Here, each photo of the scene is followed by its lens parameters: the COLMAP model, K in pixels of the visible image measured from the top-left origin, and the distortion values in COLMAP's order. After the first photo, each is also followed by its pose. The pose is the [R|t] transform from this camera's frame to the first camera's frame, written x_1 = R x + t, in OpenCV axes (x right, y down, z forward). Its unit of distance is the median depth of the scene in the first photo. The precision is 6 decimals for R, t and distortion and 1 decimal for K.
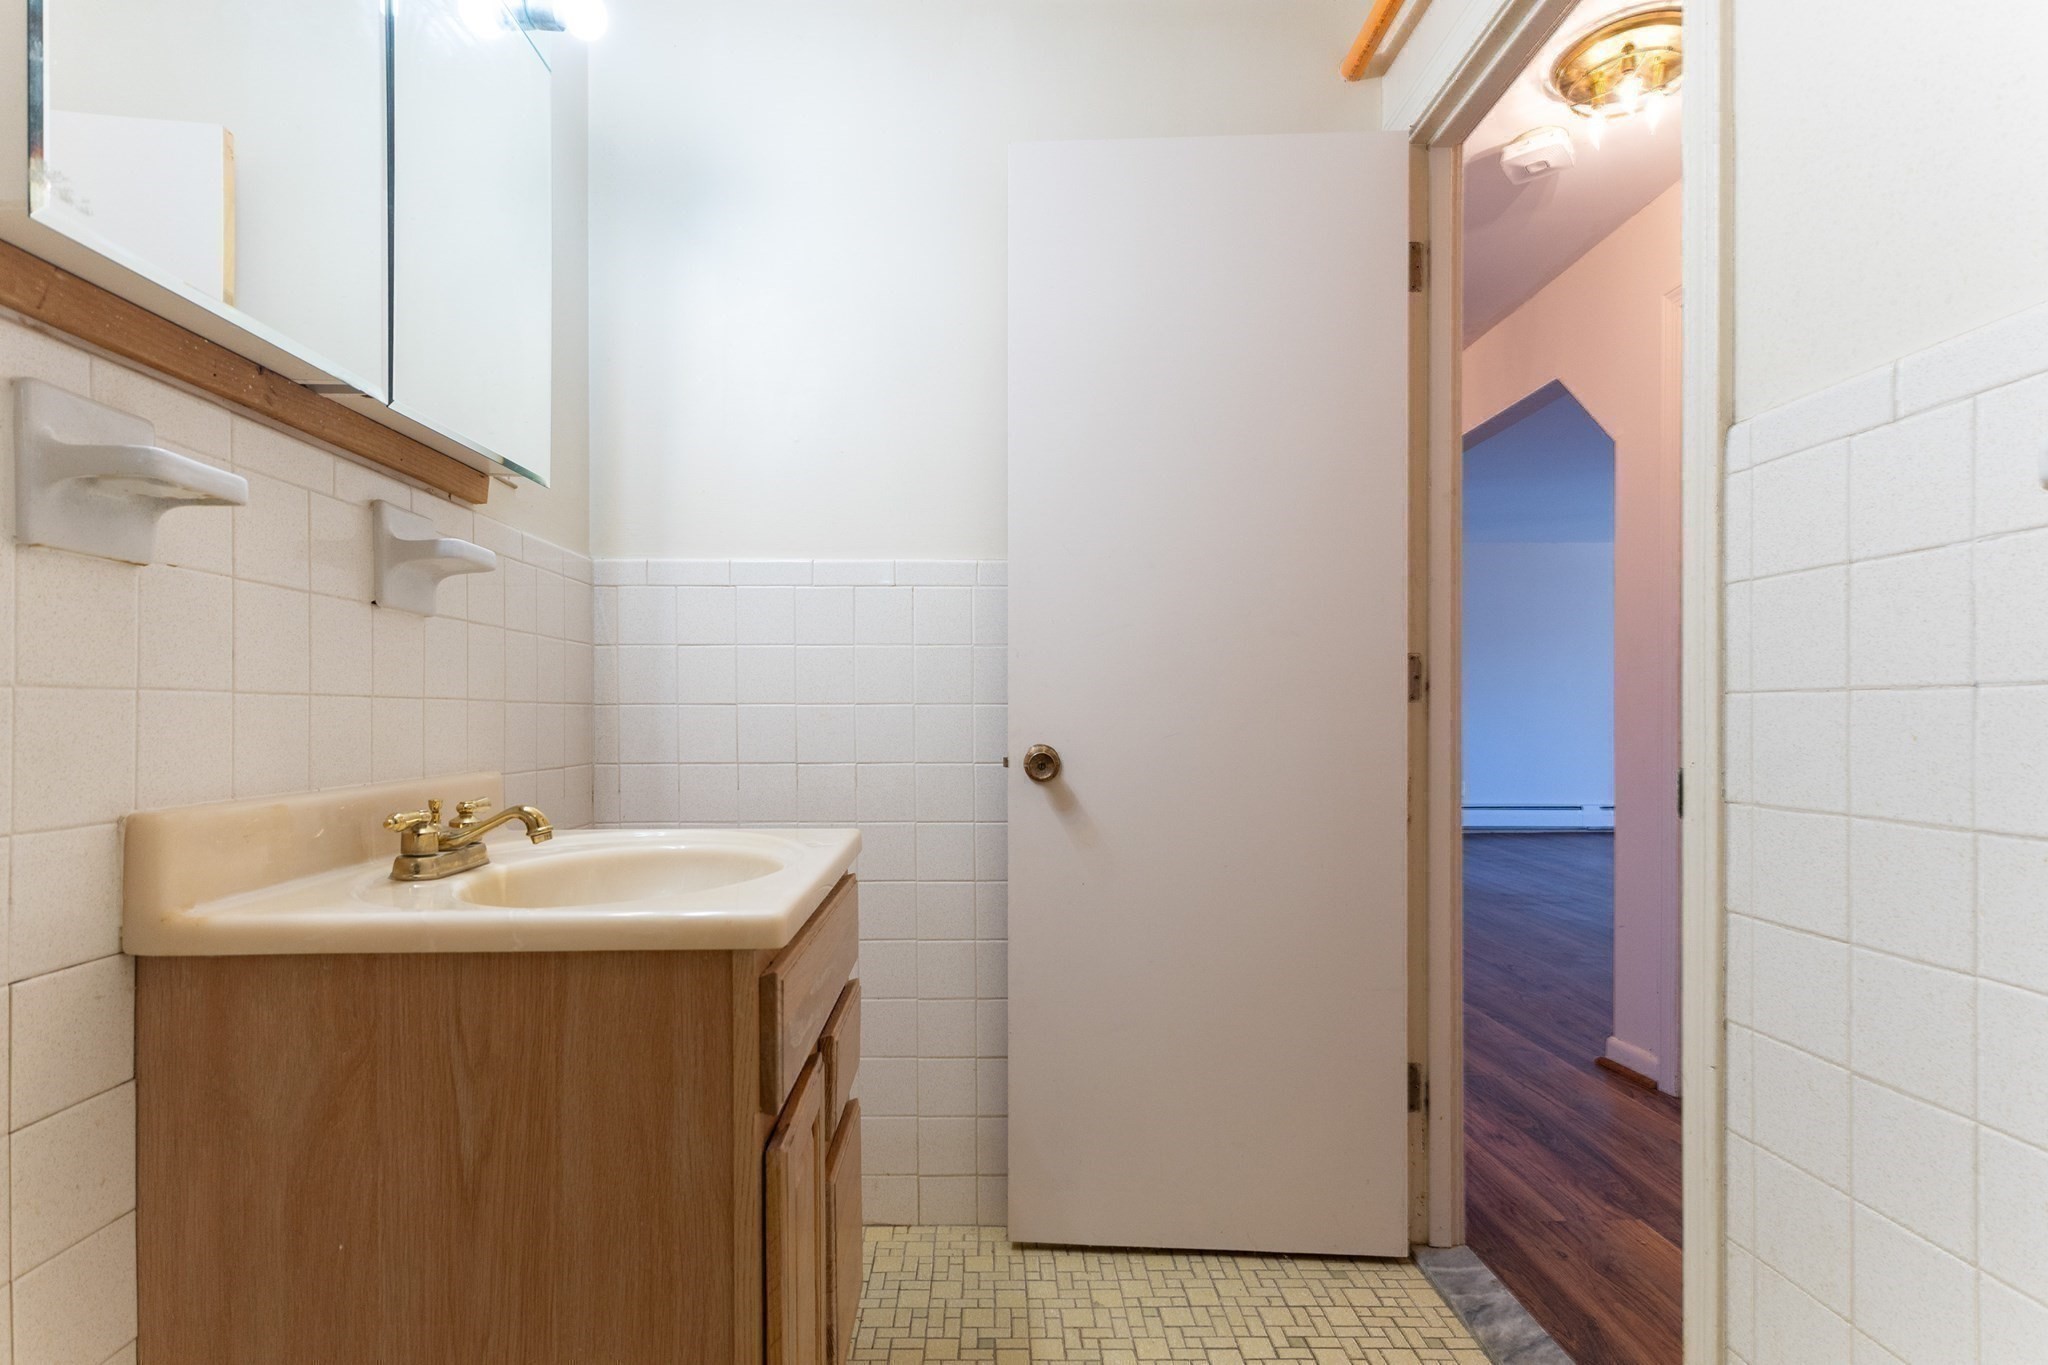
lens RADIAL K [[997.7, 0, 1019.7], [0, 997.7, 710.8], [0, 0, 1]] dist [0.003170, -0.000267]
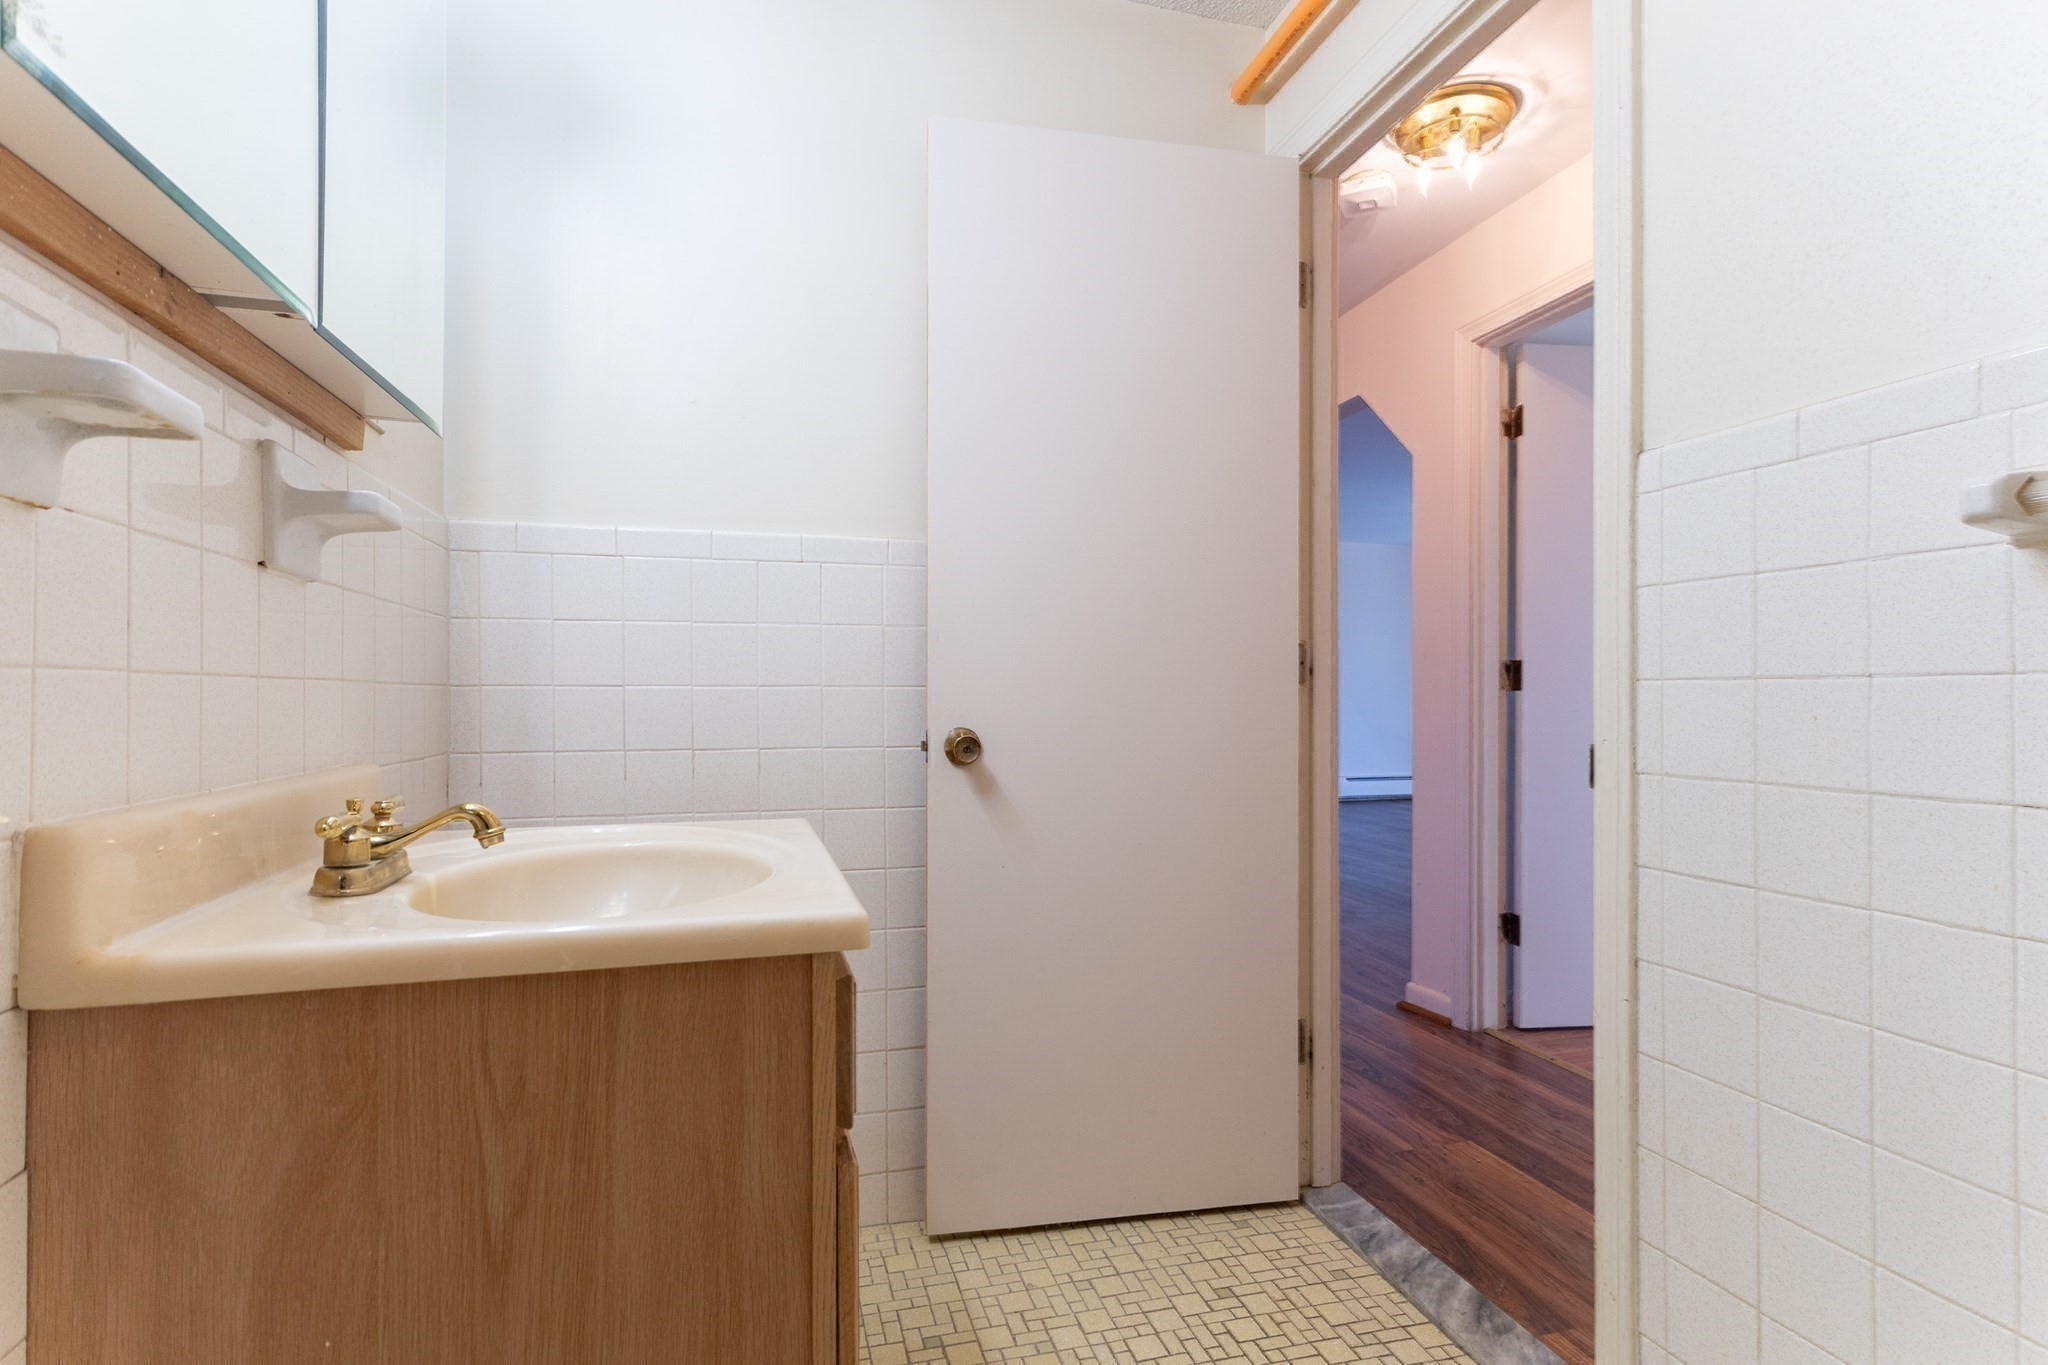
lens RADIAL K [[1001.2, 0, 991.1], [0, 1001.2, 687.5], [0, 0, 1]] dist [0.003214, 0.000003]
pose [[0.967873, 0.002244, 0.251429, -0.269777], [-0.001416, 0.999993, -0.003474, -0.003304], [-0.251435, 0.003006, 0.967869, 0.043072]]
